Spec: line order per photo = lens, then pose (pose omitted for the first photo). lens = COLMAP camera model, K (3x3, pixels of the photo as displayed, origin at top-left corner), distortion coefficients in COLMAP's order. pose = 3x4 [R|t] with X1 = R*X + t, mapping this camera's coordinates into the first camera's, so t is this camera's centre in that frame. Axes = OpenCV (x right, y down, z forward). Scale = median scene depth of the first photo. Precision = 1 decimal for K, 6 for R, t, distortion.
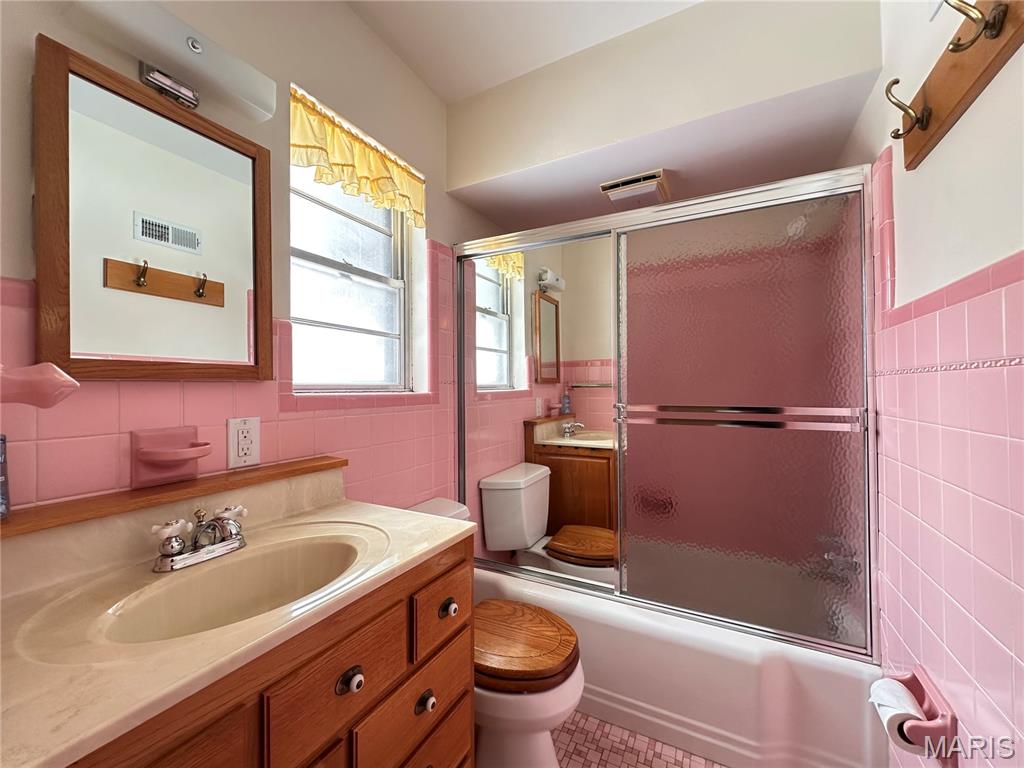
lens RADIAL K [[405.6, 0, 506.2], [0, 405.6, 383.6], [0, 0, 1]] dist [-0.000674, 0.000157]
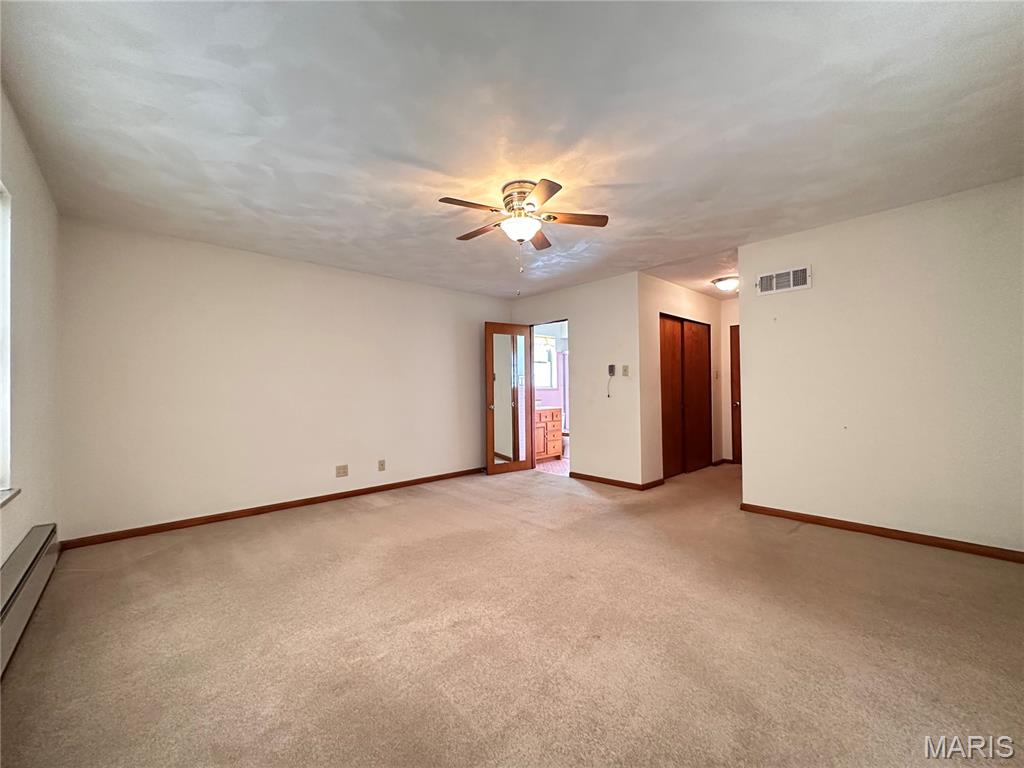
lens RADIAL K [[405.6, 0, 512.9], [0, 405.6, 385.7], [0, 0, 1]] dist [-0.000674, 0.000157]
pose [[0.945920, -0.001250, -0.324397, 0.750205], [0.001537, 0.999999, 0.000628, -0.000934], [0.324396, -0.001093, 0.945921, -3.131353]]
